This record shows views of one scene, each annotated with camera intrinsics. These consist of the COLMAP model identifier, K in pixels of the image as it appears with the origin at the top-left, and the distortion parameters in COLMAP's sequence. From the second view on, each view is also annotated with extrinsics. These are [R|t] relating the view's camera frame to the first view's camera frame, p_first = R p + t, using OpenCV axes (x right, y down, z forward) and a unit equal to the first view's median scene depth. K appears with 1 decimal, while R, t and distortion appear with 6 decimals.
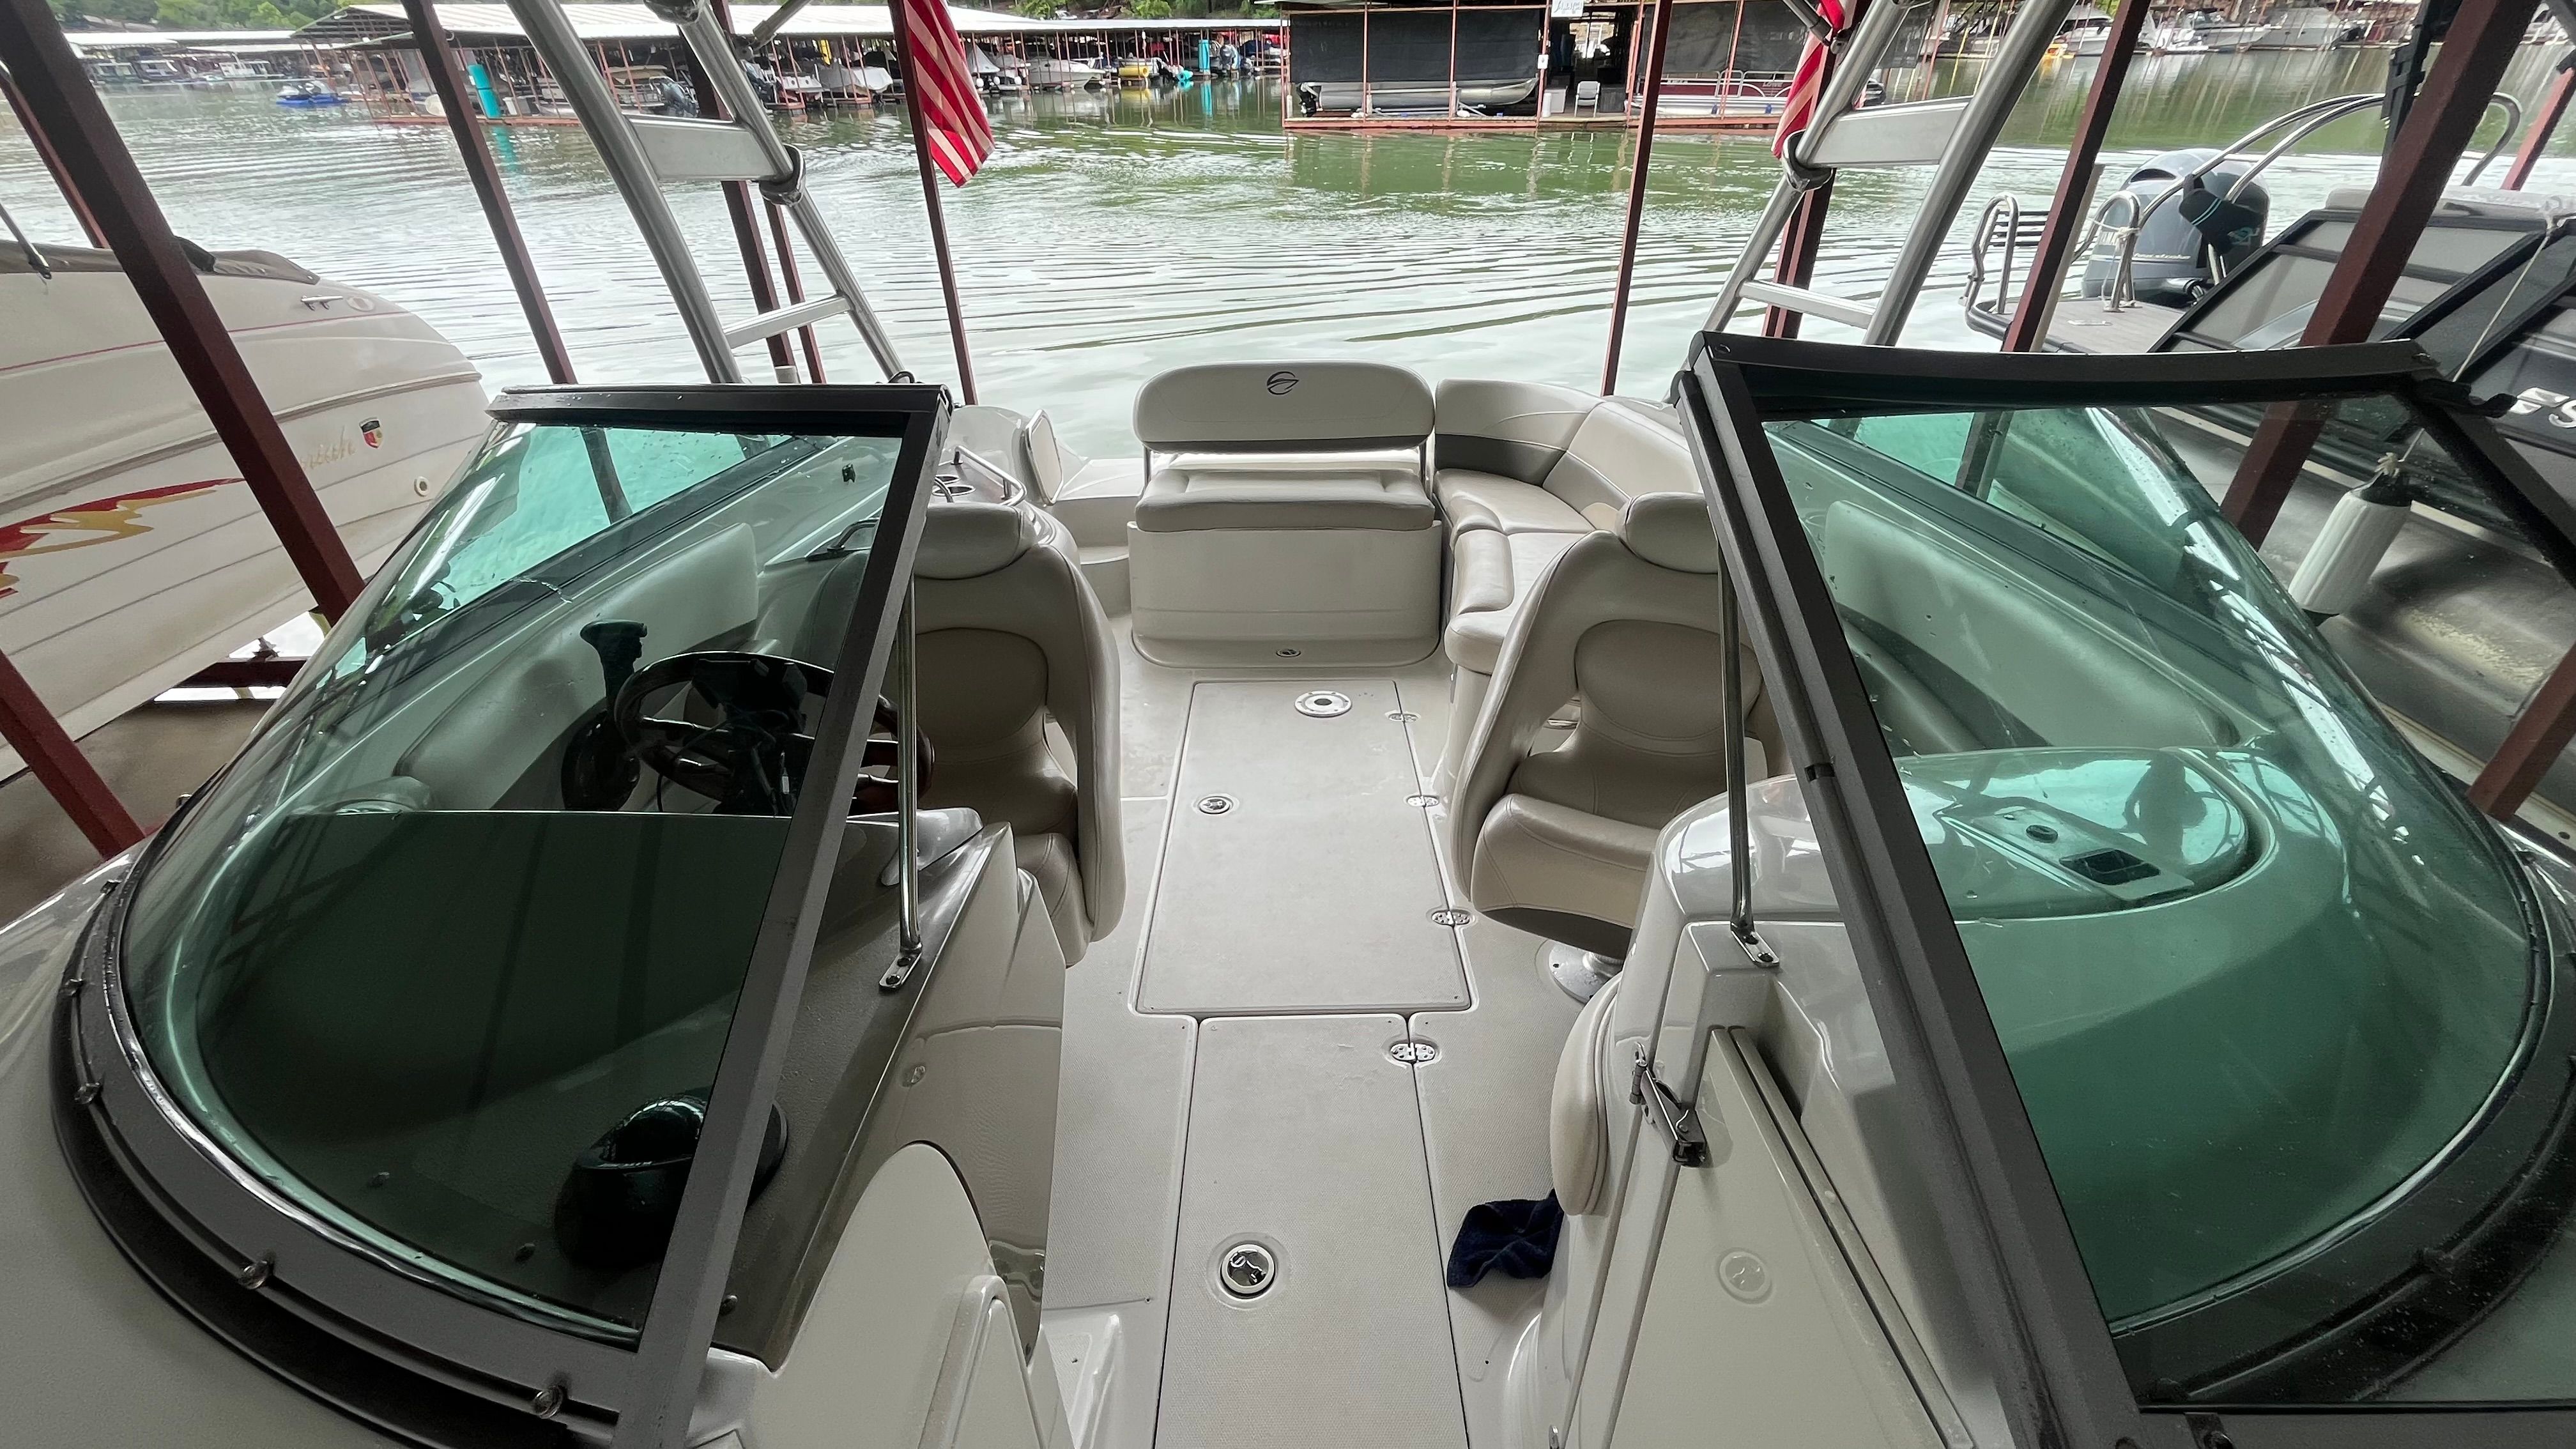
lens RADIAL K [[1050.8, 0, 1288.0], [0, 1050.8, 719.8], [0, 0, 1]] dist [-0.003400, -0.000353]
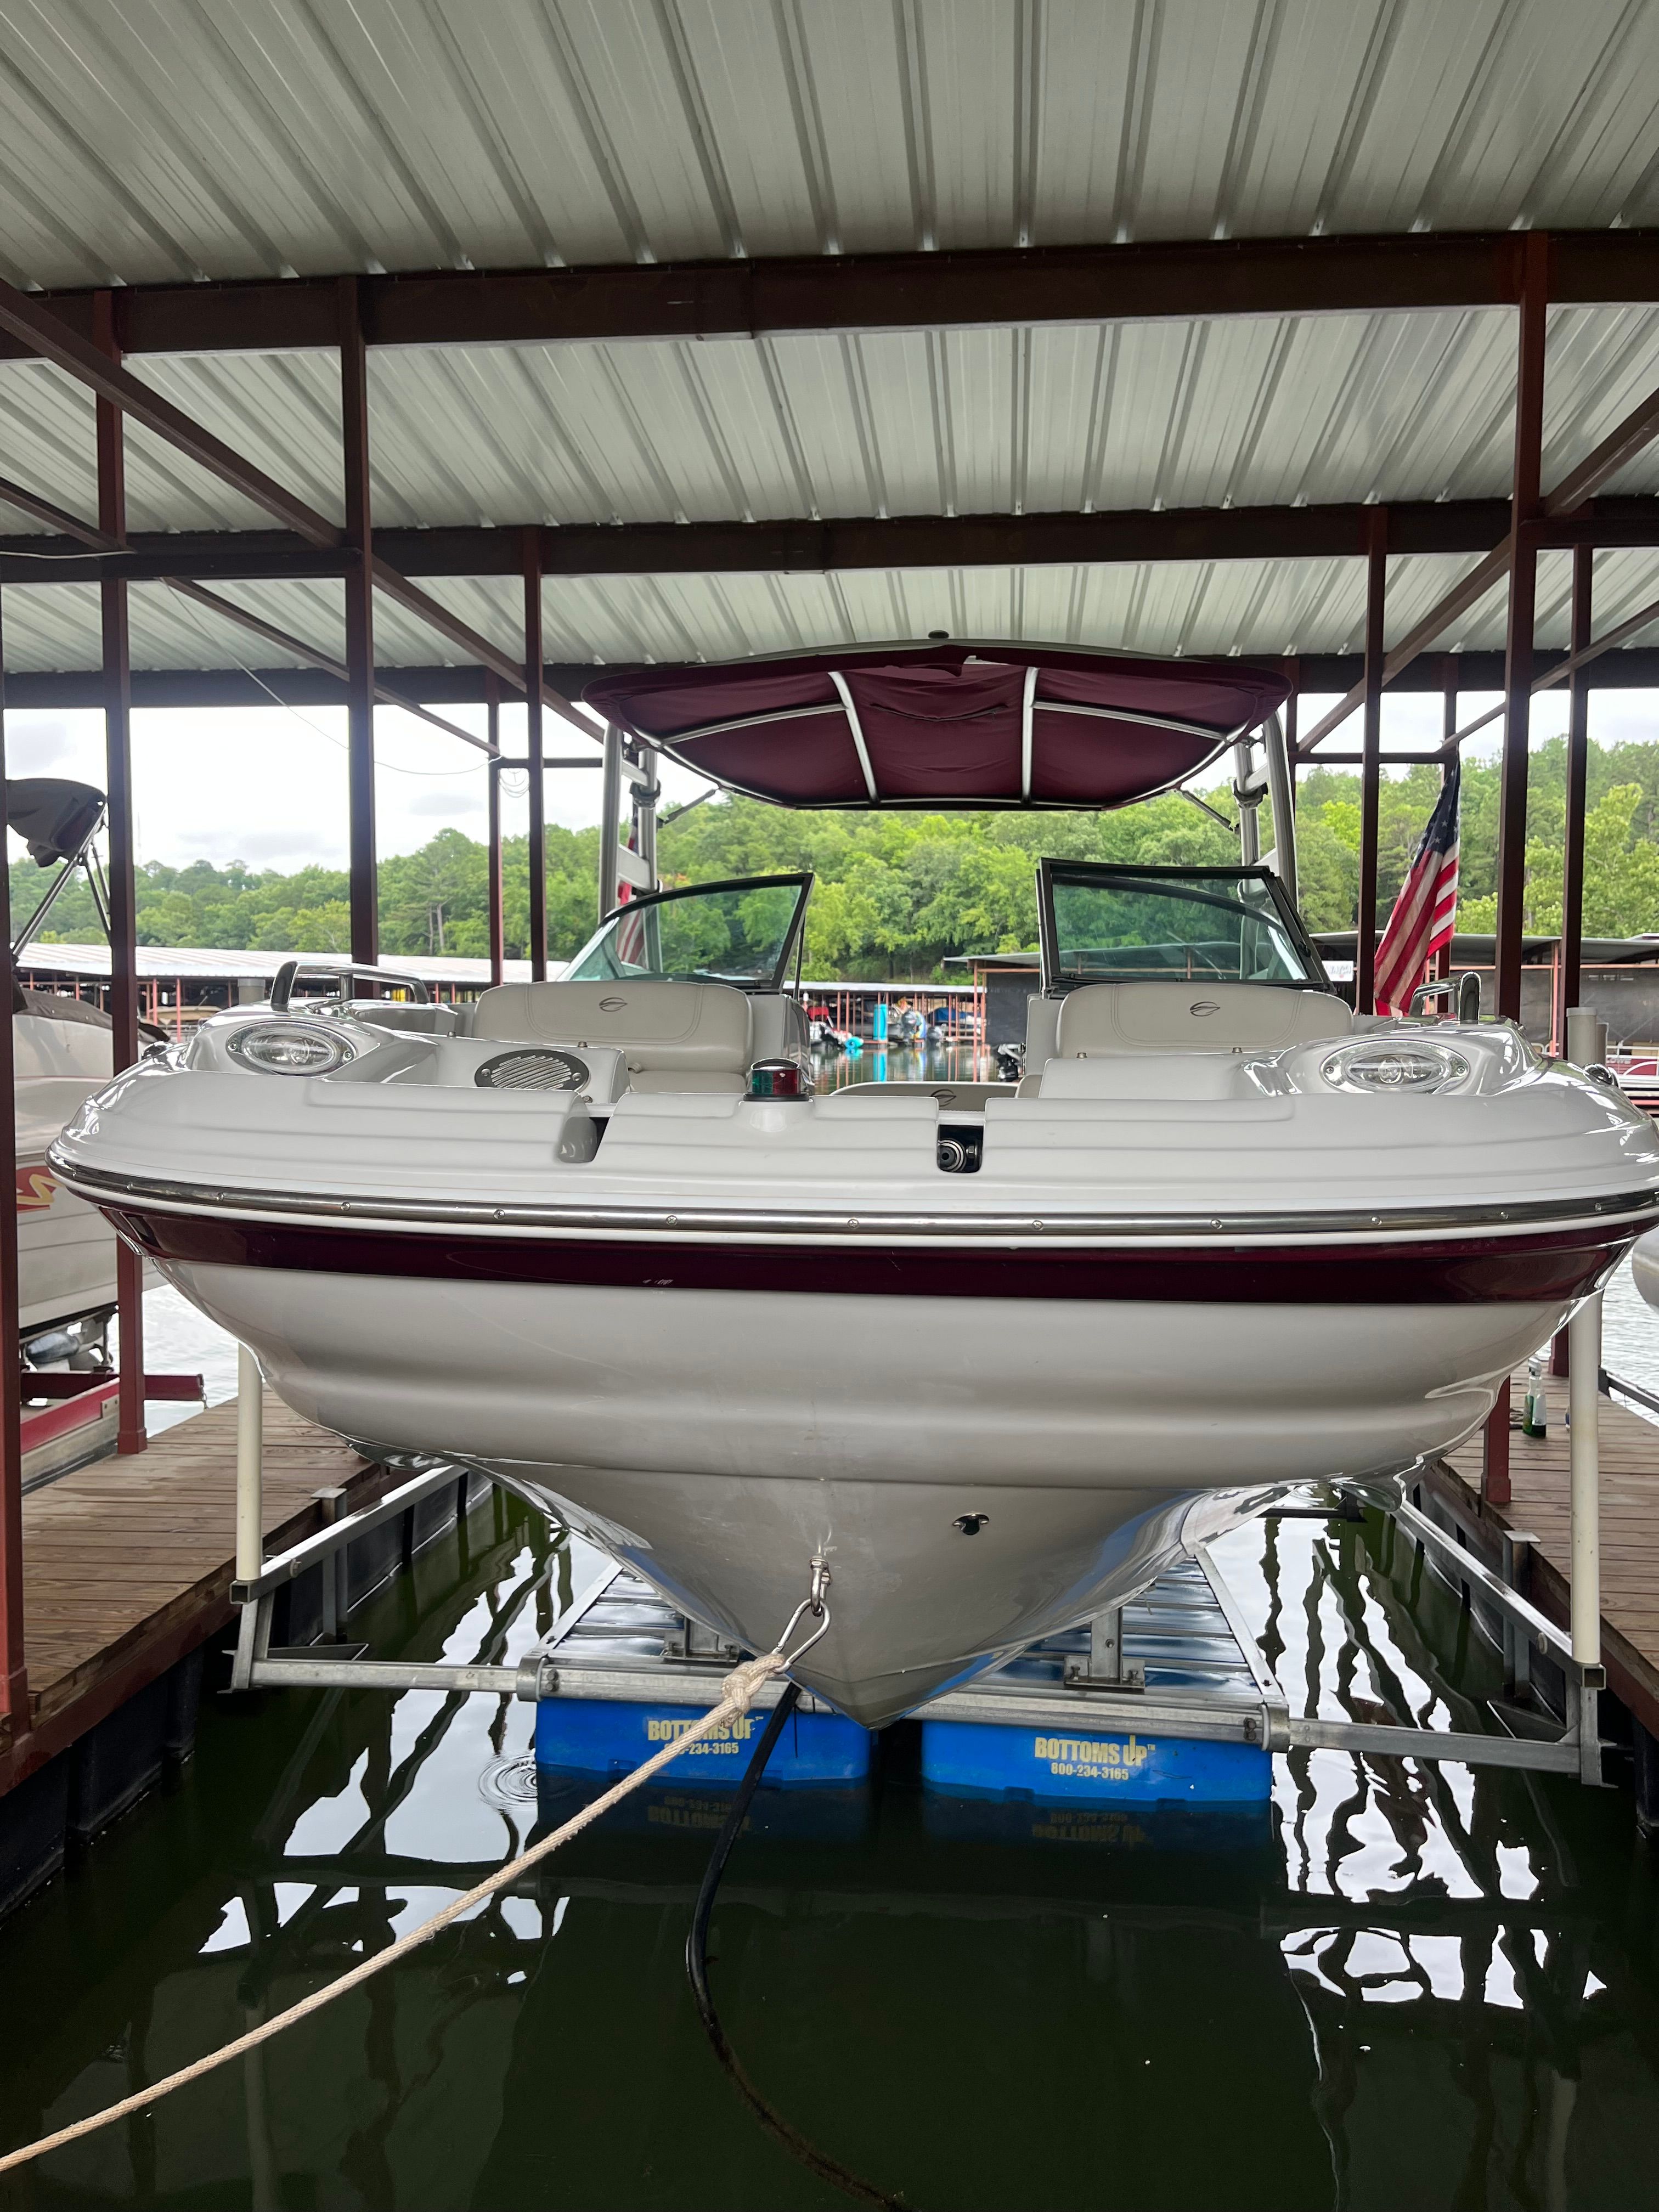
lens RADIAL K [[1682.9, 0, 830.7], [0, 1682.9, 1133.8], [0, 0, 1]] dist [0.063537, -0.144816]
pose [[0.994982, 0.033242, -0.094369, 0.004873], [-0.074645, 0.874684, -0.478912, 0.056585], [0.066624, 0.483553, 0.872776, -0.069735]]
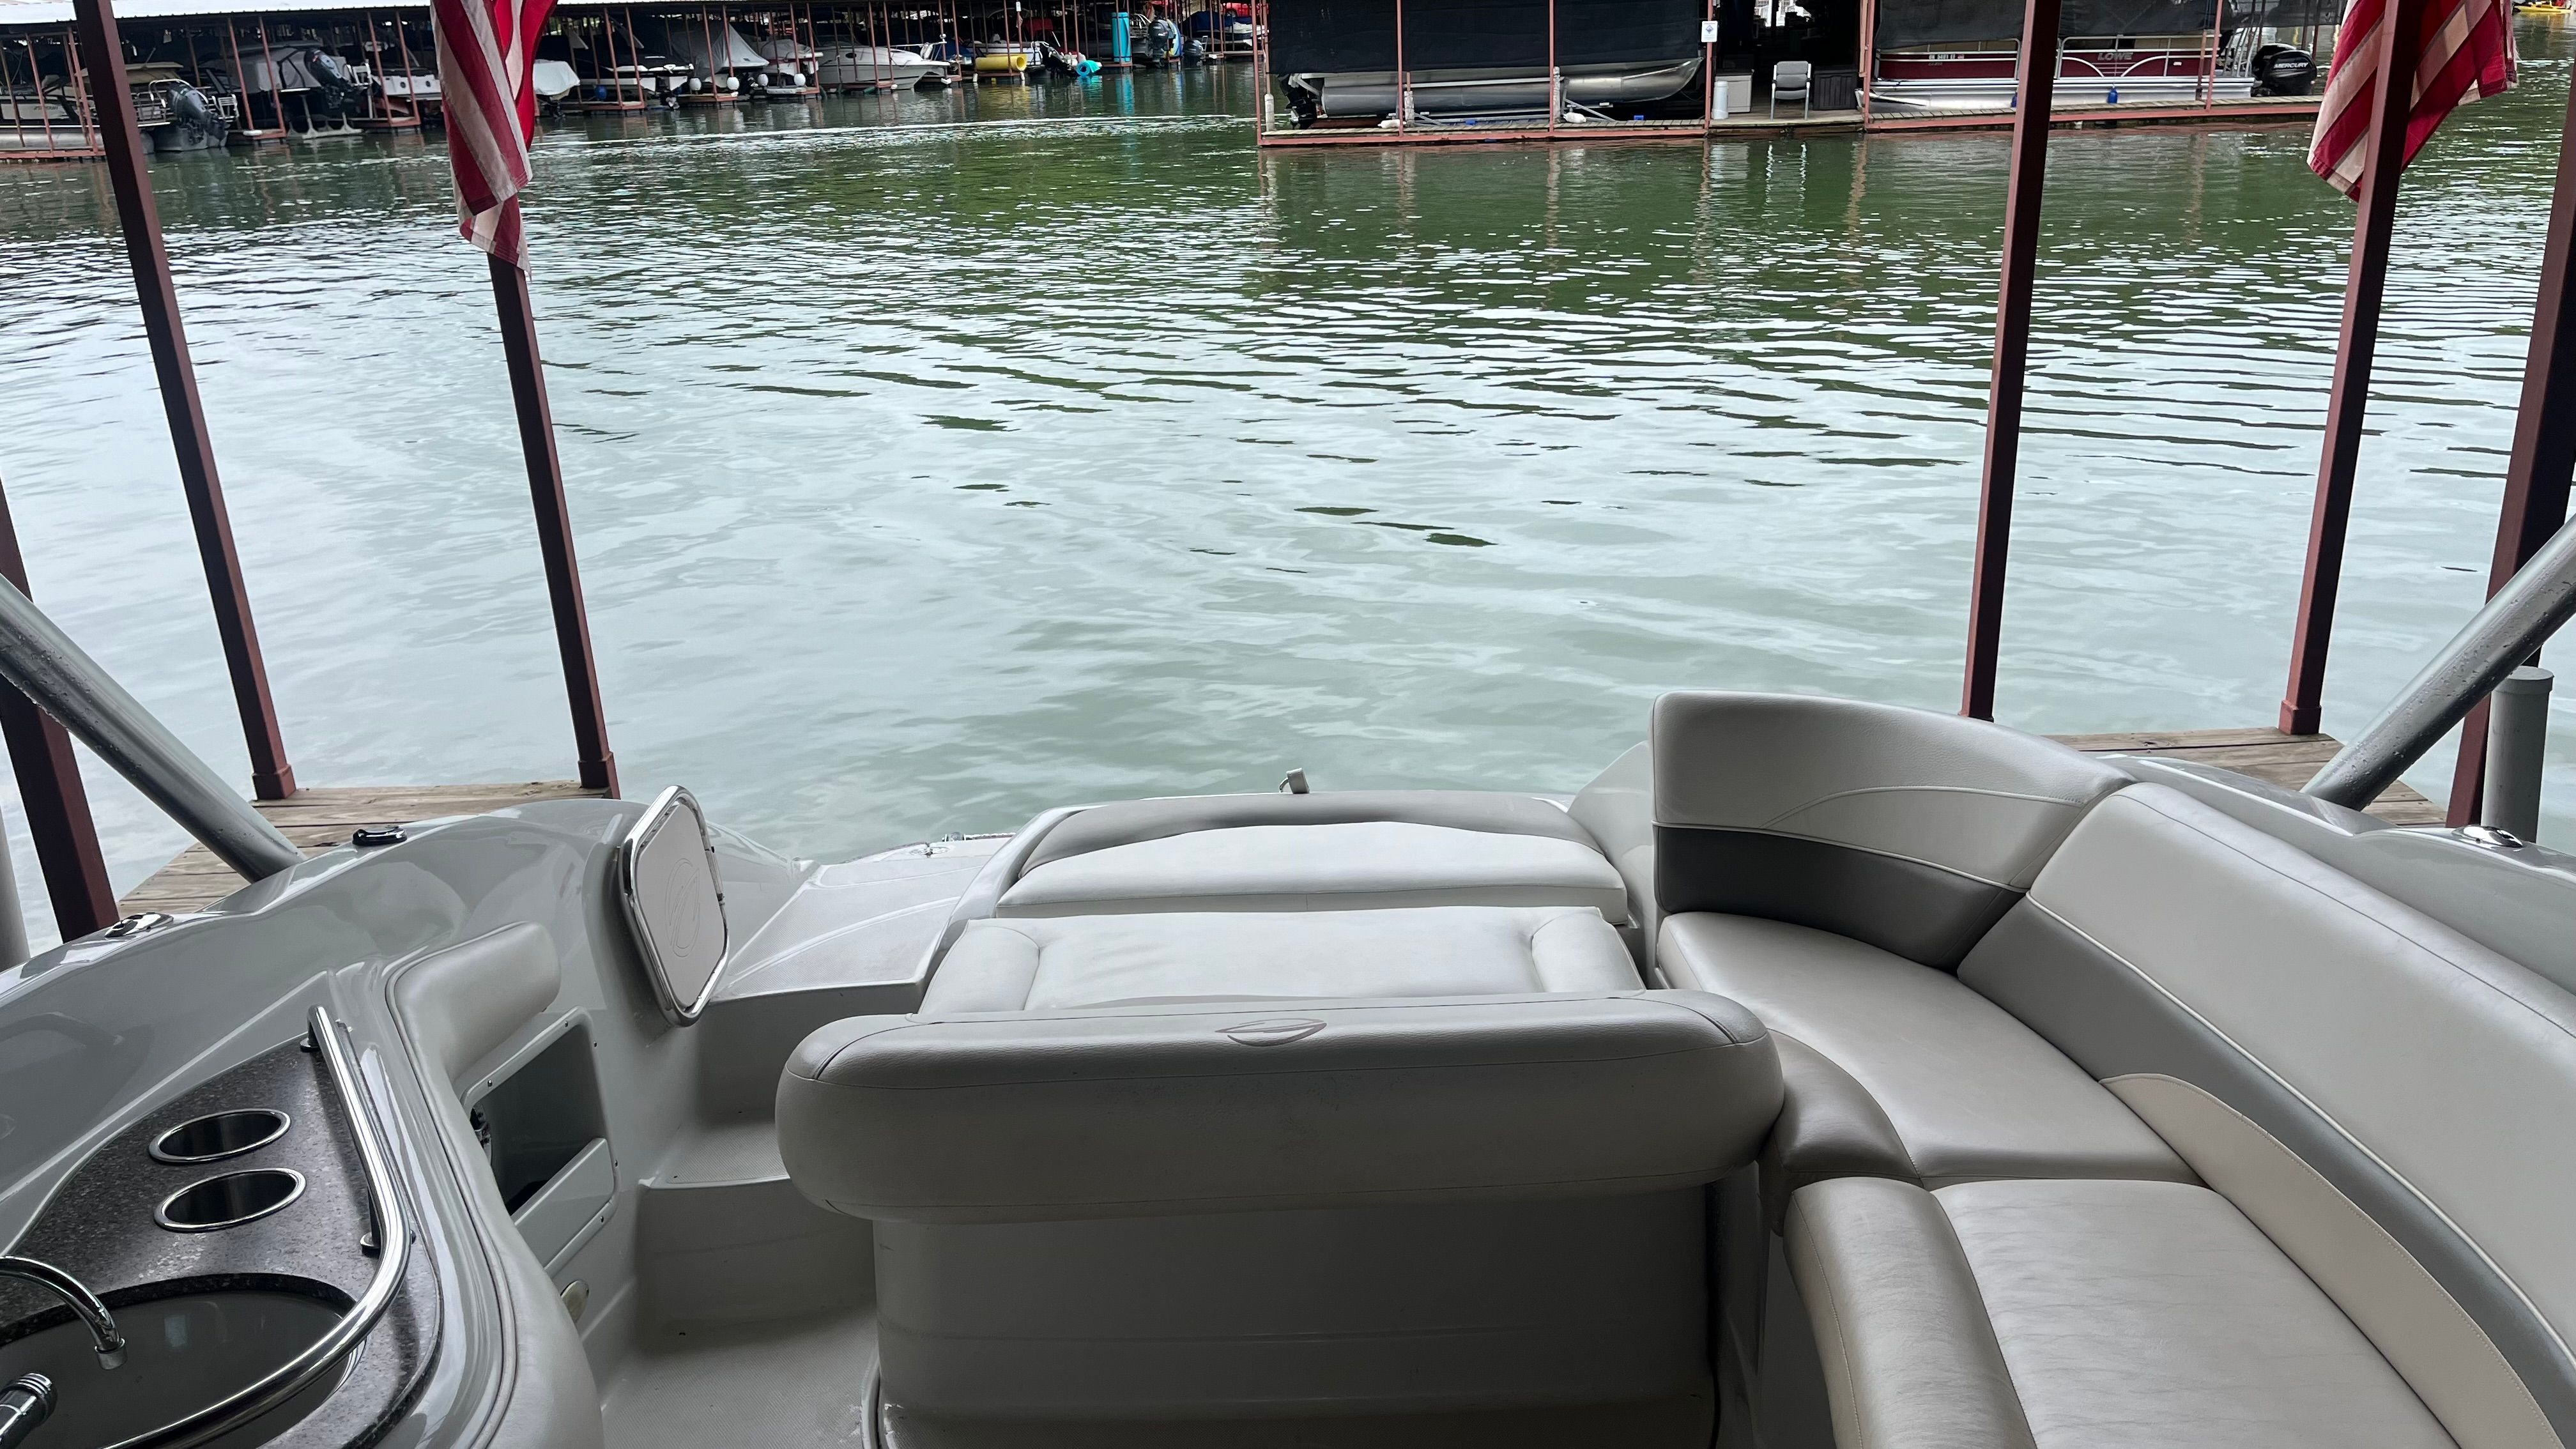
lens RADIAL K [[1958.4, 0, 1291.0], [0, 1958.4, 723.8], [0, 0, 1]] dist [0.042956, -0.040658]
pose [[0.999782, -0.019849, 0.006506, -0.000349], [0.020806, 0.973917, -0.225948, -0.014103], [-0.001851, 0.226034, 0.974118, 0.025892]]
